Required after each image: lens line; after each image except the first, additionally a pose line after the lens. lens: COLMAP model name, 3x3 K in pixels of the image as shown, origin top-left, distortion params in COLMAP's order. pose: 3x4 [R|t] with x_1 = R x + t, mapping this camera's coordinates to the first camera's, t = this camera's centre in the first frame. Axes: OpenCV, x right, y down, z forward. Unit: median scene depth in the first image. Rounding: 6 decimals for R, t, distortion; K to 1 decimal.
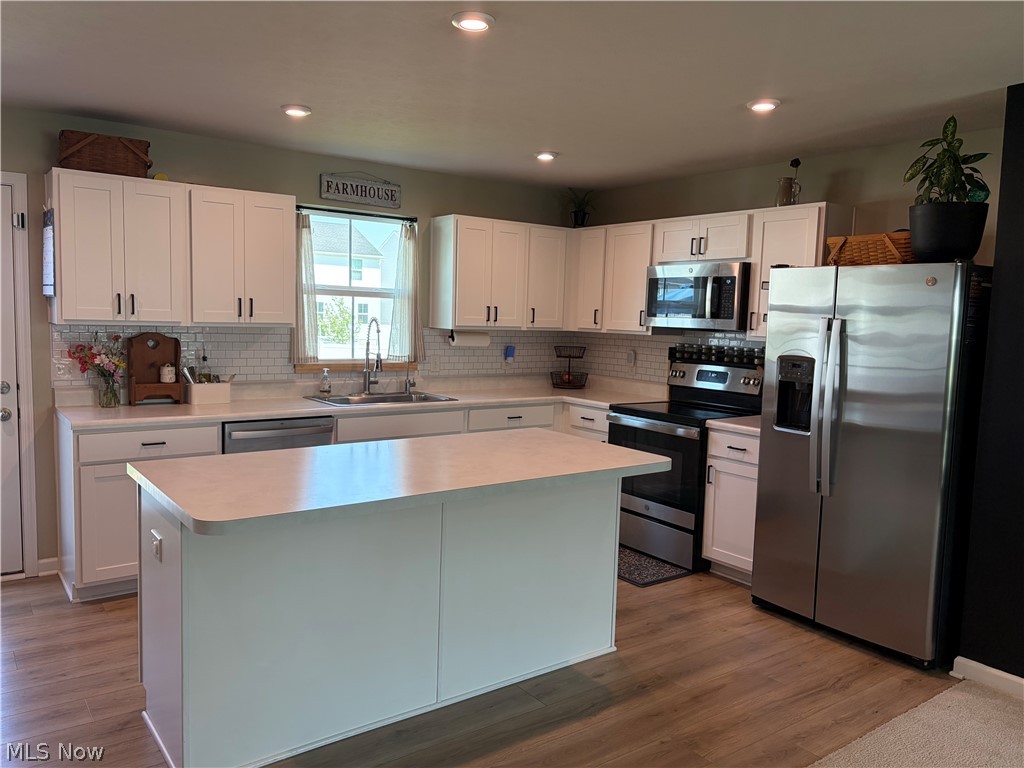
lens RADIAL K [[779.1, 0, 514.8], [0, 779.1, 387.0], [0, 0, 1]] dist [0.041374, -0.044310]
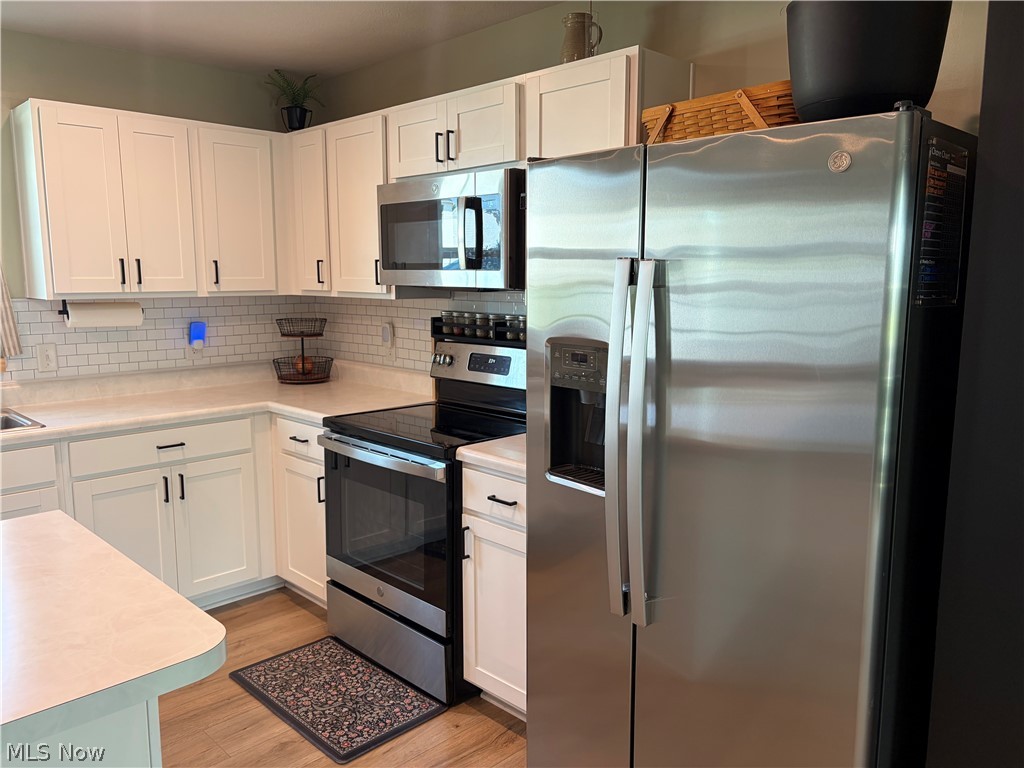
lens RADIAL K [[779.1, 0, 508.6], [0, 779.1, 382.9], [0, 0, 1]] dist [0.041374, -0.044310]
pose [[0.990104, -0.049195, 0.131427, 0.202083], [0.043048, 0.997860, 0.049211, -0.030068], [-0.133567, -0.043066, 0.990104, 0.417215]]
